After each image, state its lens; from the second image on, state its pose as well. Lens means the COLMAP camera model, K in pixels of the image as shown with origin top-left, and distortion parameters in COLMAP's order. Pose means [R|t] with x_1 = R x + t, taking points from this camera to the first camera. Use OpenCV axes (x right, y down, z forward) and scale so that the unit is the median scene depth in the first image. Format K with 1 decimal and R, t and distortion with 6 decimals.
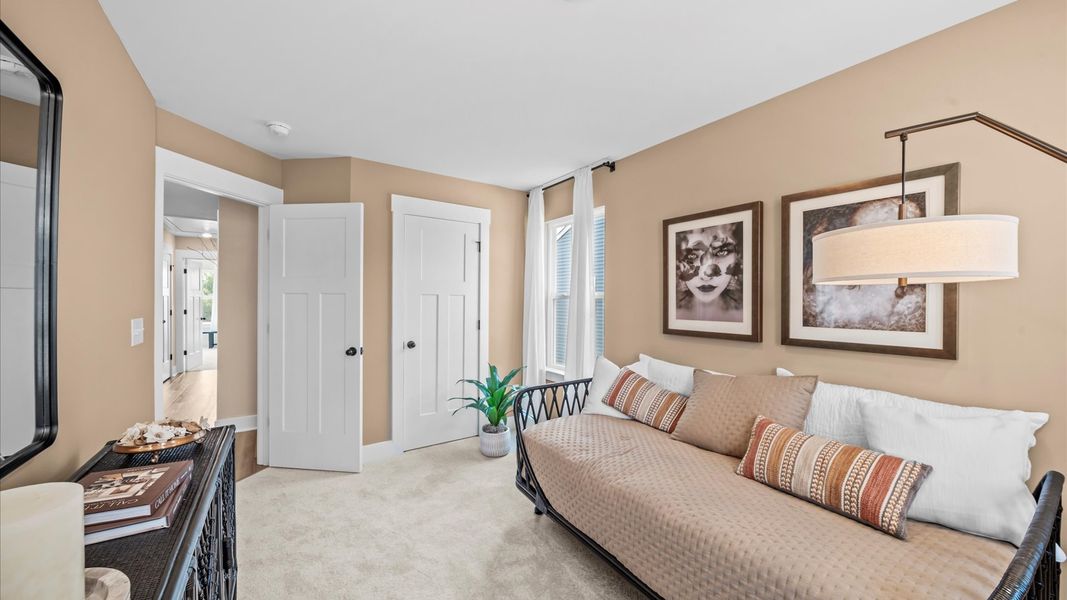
lens RADIAL K [[386.2, 0, 537.3], [0, 386.2, 302.7], [0, 0, 1]] dist [-0.000979, -0.000006]
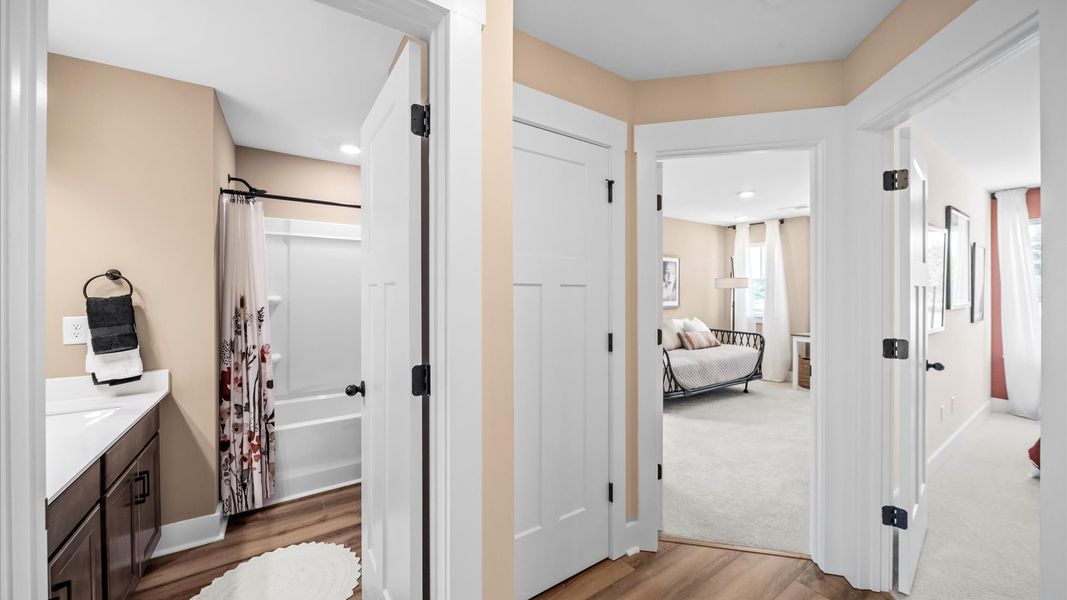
lens RADIAL K [[385.6, 0, 531.3], [0, 385.6, 293.5], [0, 0, 1]] dist [-0.000551, -0.000121]
pose [[0.023904, -0.005821, 0.999697, -1.725878], [0.013058, 0.999900, 0.005510, -0.020554], [-0.999629, 0.012922, 0.023977, 1.491311]]
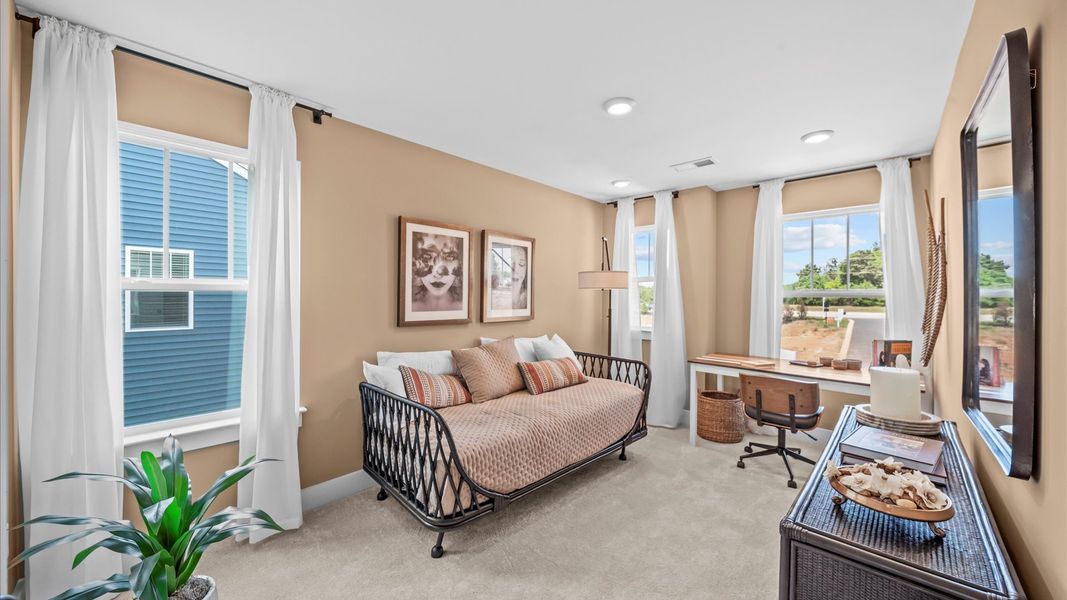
lens RADIAL K [[386.2, 0, 536.5], [0, 386.2, 295.7], [0, 0, 1]] dist [-0.000979, -0.000006]
pose [[-0.211368, -0.000789, 0.977406, -0.811848], [0.004082, 0.999990, 0.001690, -0.002604], [-0.977398, 0.004347, -0.211363, 0.940726]]
